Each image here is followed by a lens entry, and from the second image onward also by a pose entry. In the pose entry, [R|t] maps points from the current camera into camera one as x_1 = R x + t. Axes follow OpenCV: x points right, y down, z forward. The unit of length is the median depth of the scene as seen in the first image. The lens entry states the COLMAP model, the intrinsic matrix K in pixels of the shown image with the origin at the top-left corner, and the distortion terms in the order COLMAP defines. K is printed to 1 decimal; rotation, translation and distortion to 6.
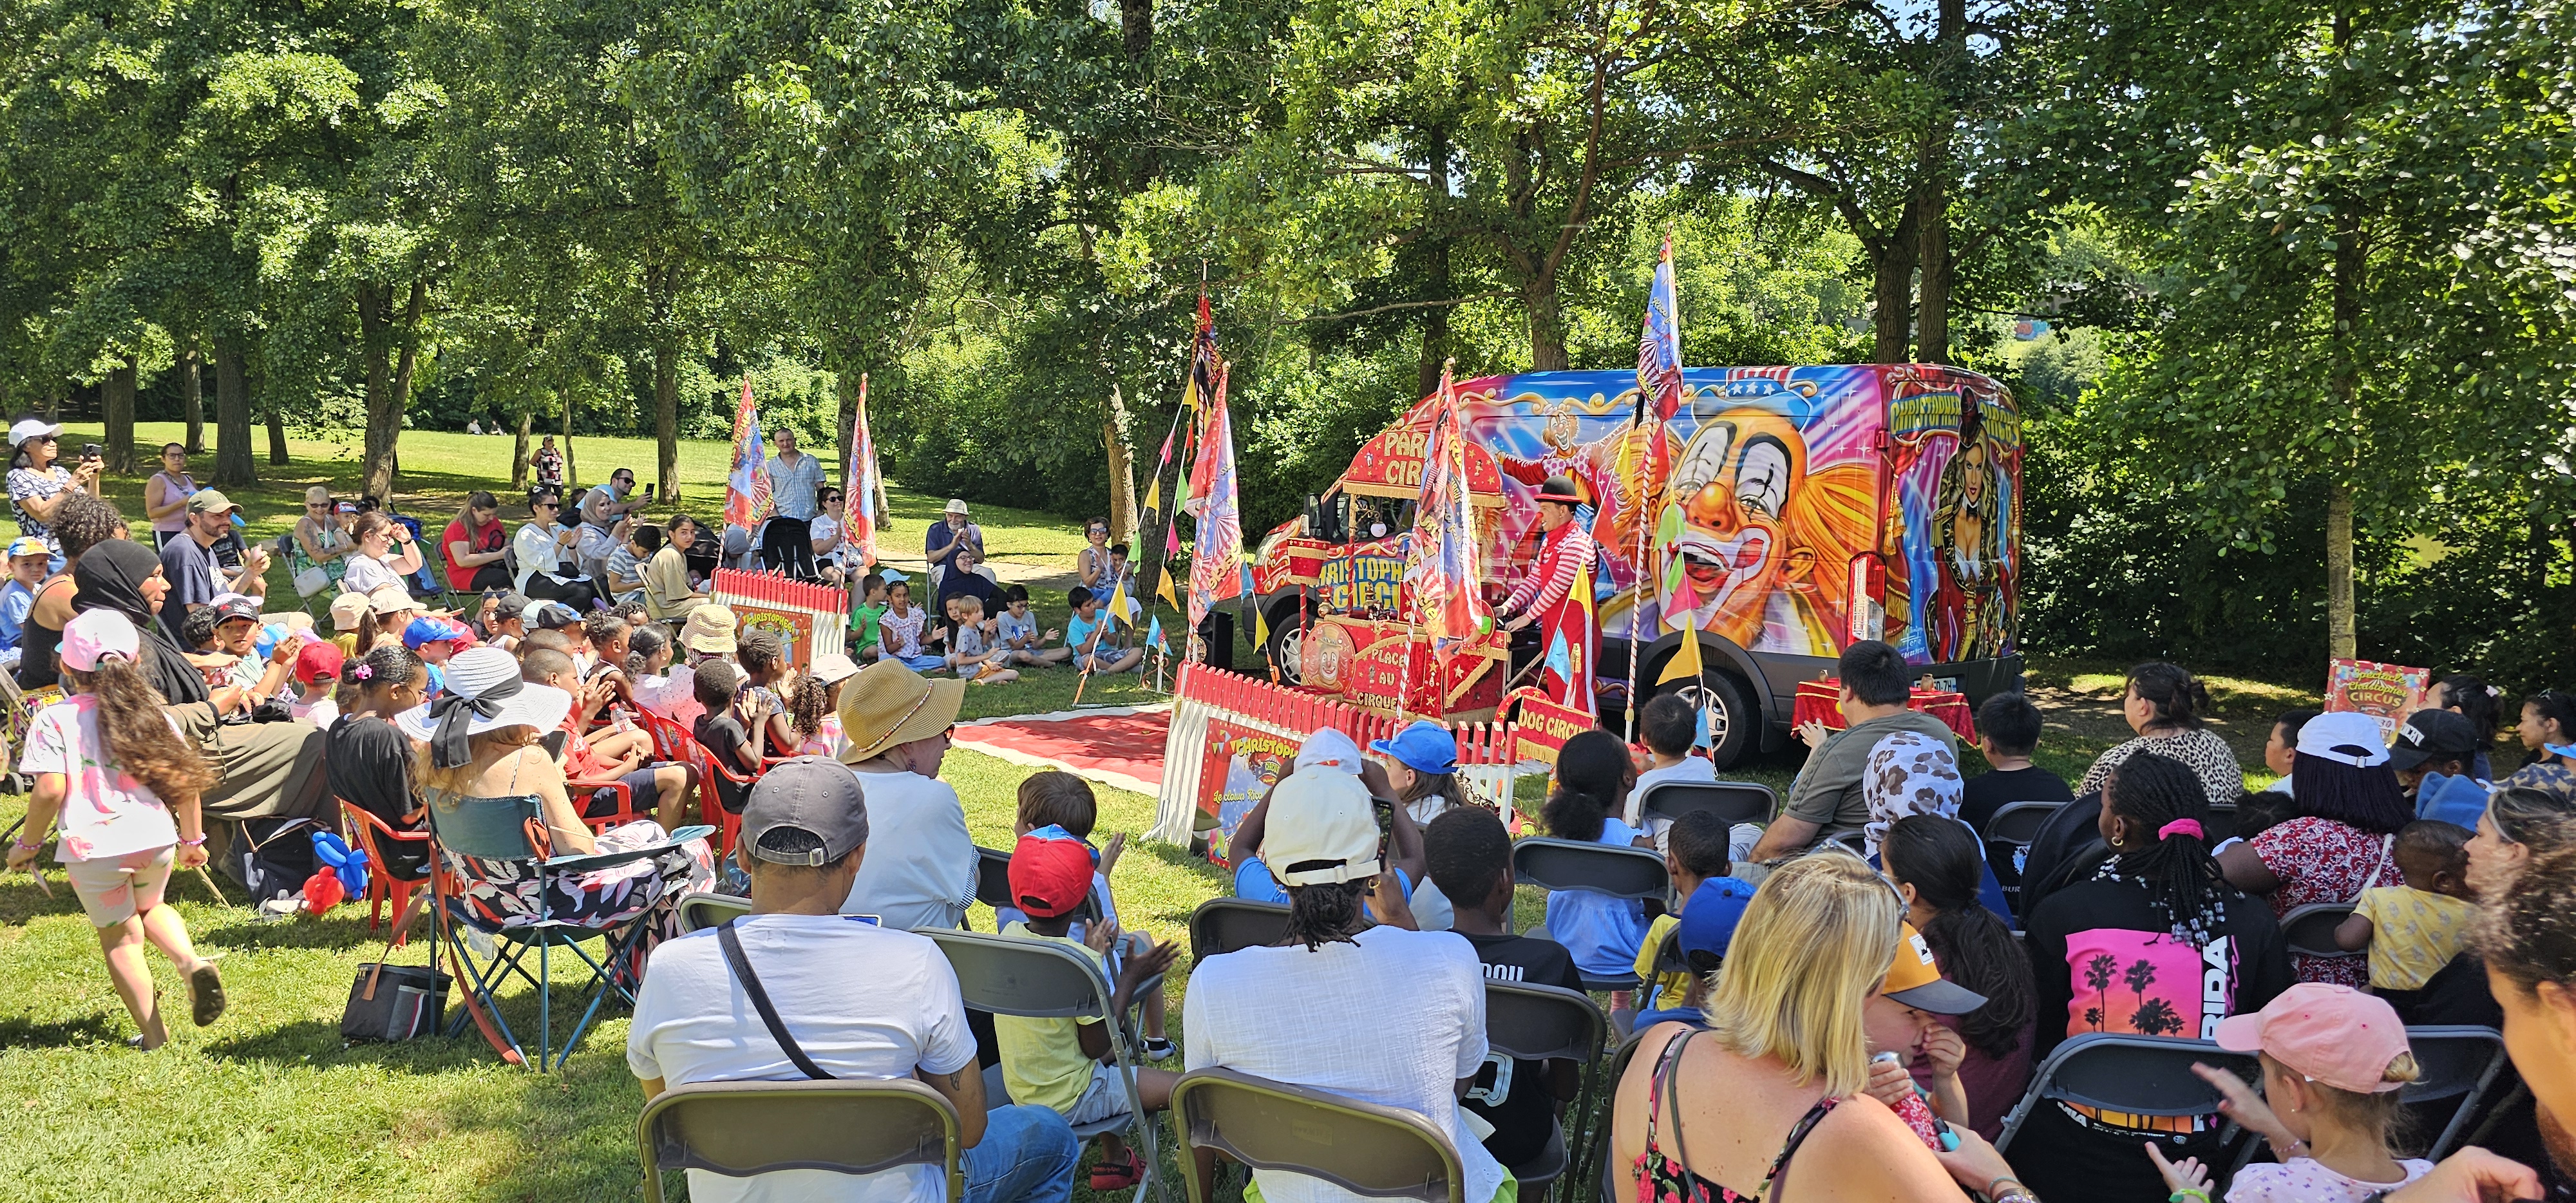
lens RADIAL K [[1705.0, 0, 1259.1], [0, 1705.0, 600.3], [0, 0, 1]] dist [0.111218, -0.000952]
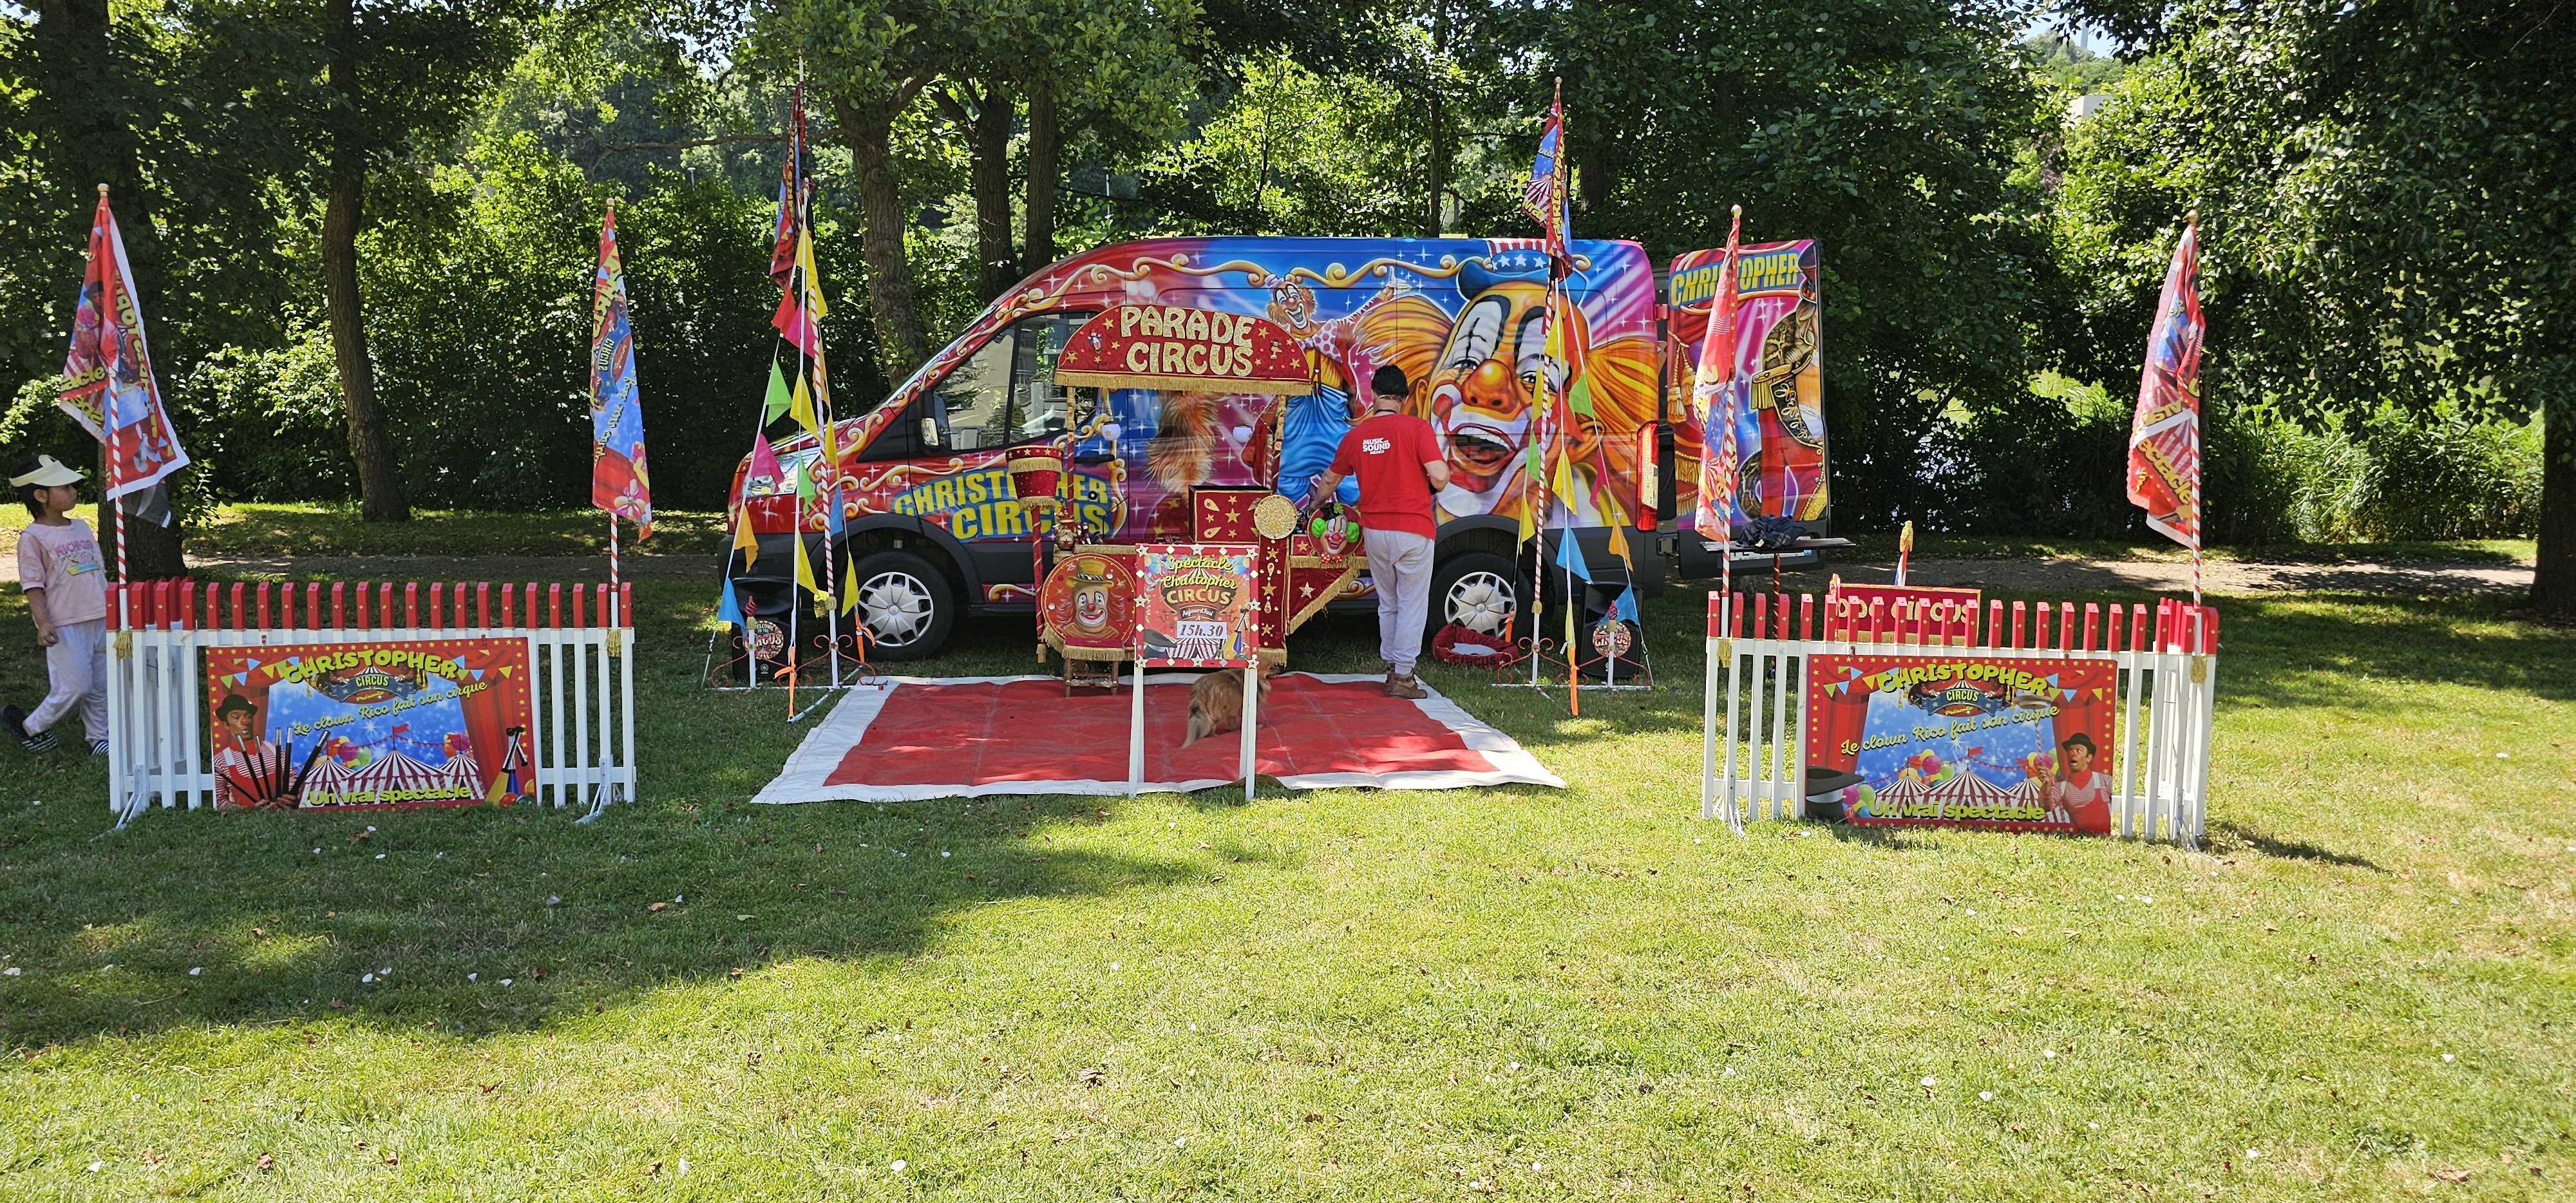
lens RADIAL K [[1705.0, 0, 1259.1], [0, 1705.0, 600.3], [0, 0, 1]] dist [0.111218, -0.000952]
pose [[0.623982, -0.125167, 0.771349, -0.574847], [0.083848, 0.992114, 0.093162, -0.035661], [-0.776927, 0.006544, 0.629556, 0.505968]]
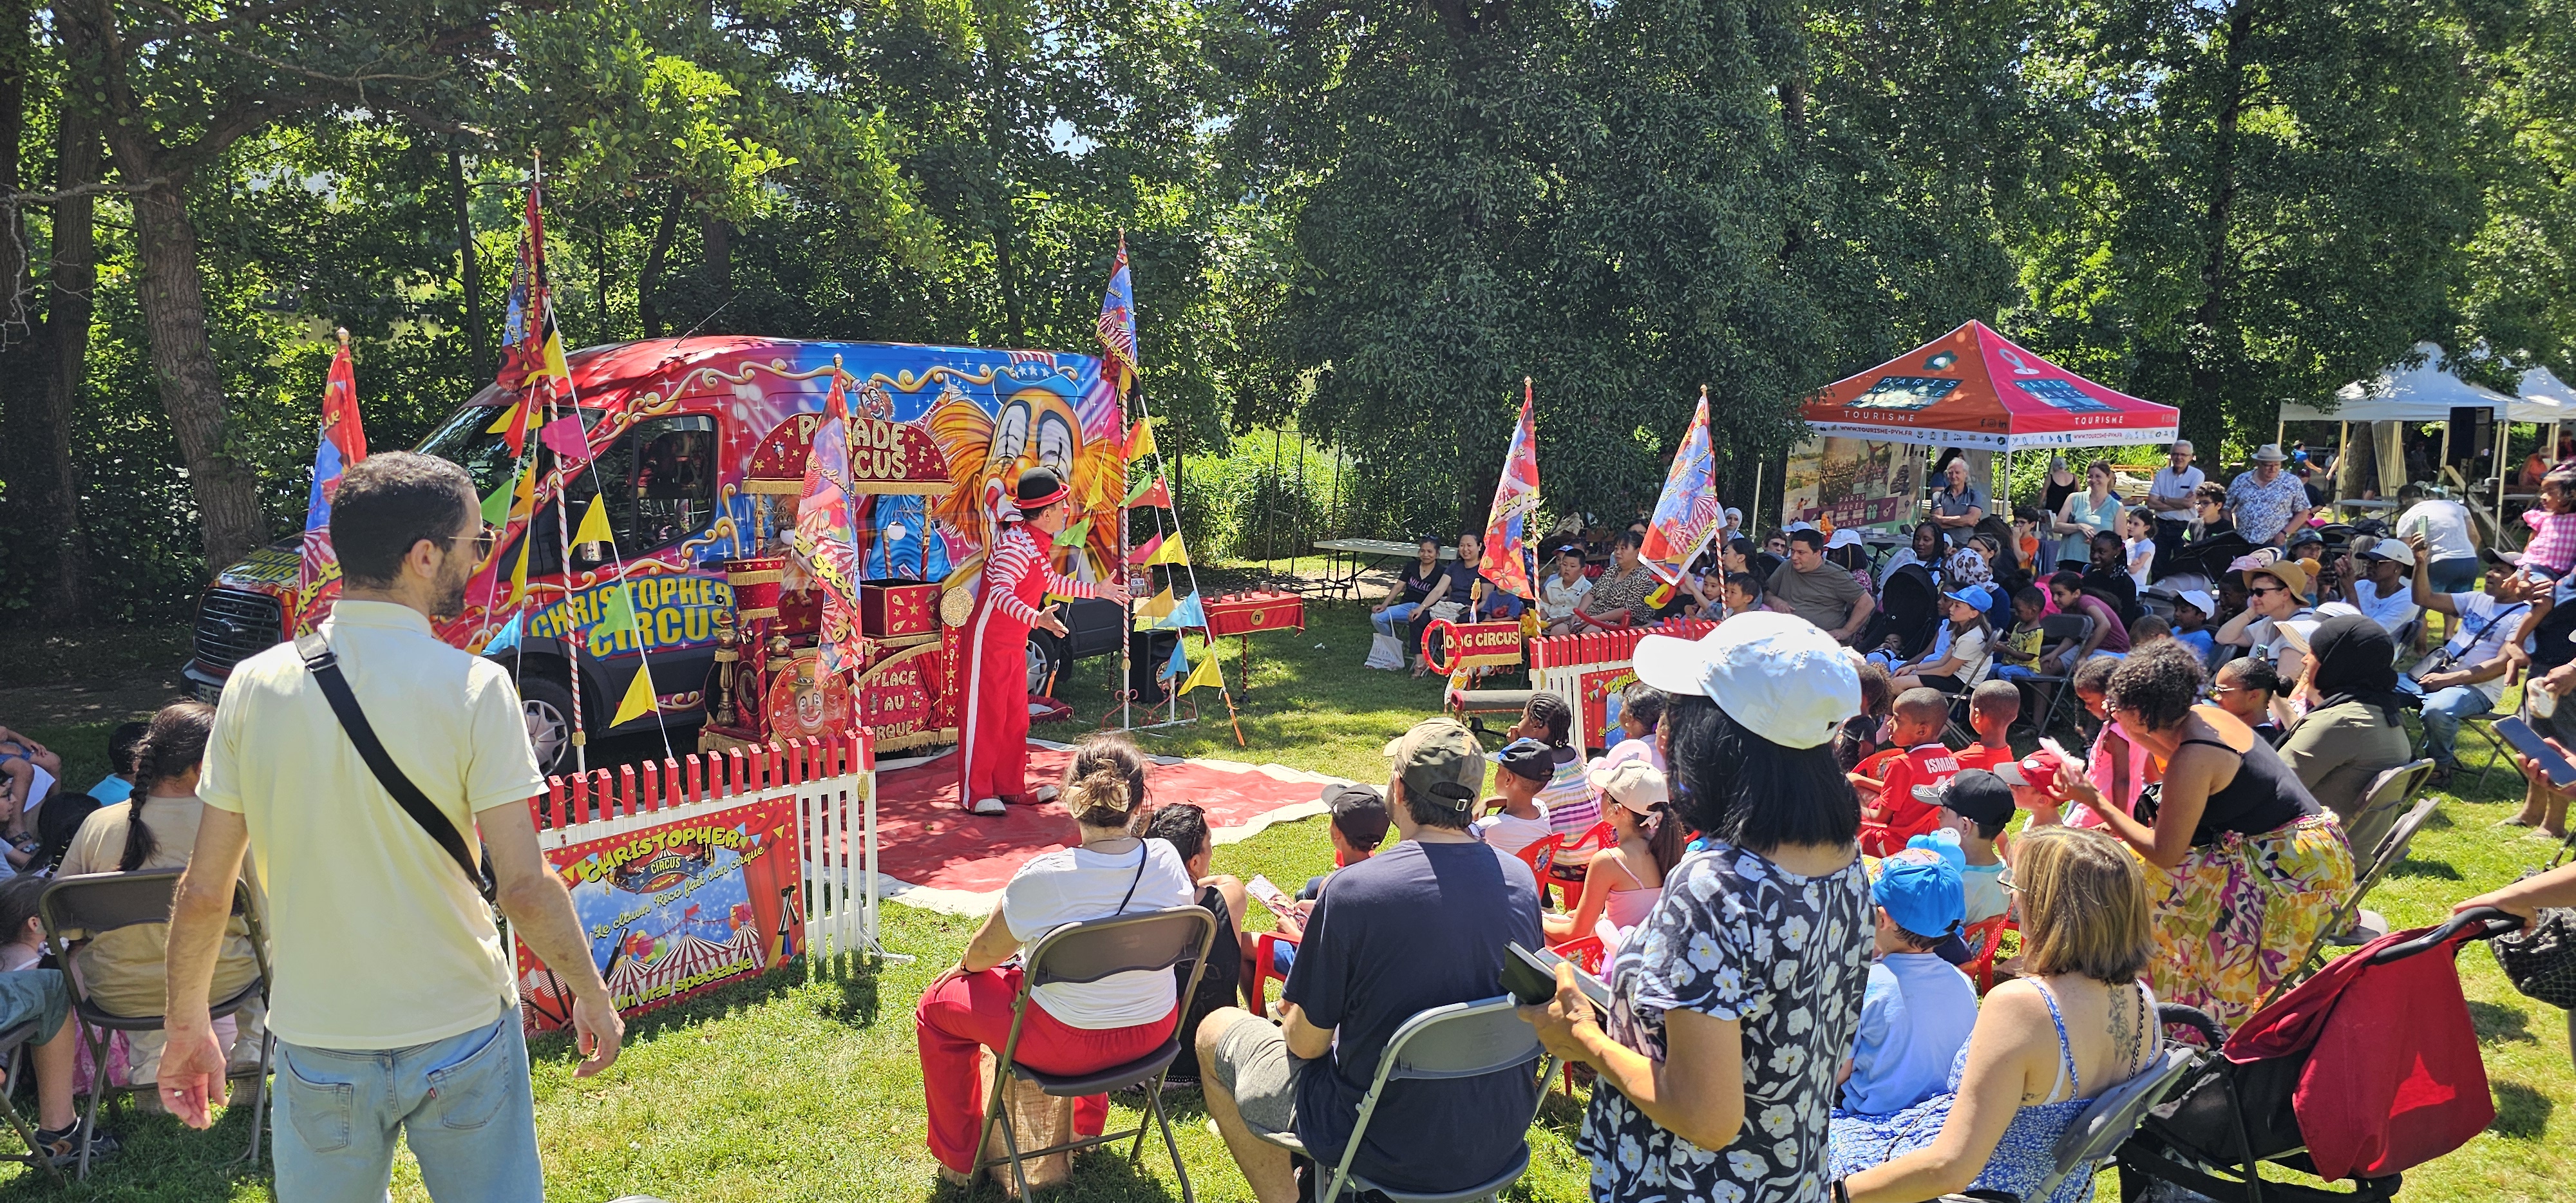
lens RADIAL K [[1705.0, 0, 1259.1], [0, 1705.0, 600.3], [0, 0, 1]] dist [0.111218, -0.000952]
pose [[-0.100319, -0.136514, 0.985546, -0.856301], [0.085288, 0.985717, 0.145219, -0.124864], [-0.991293, 0.098623, -0.087243, 0.964154]]
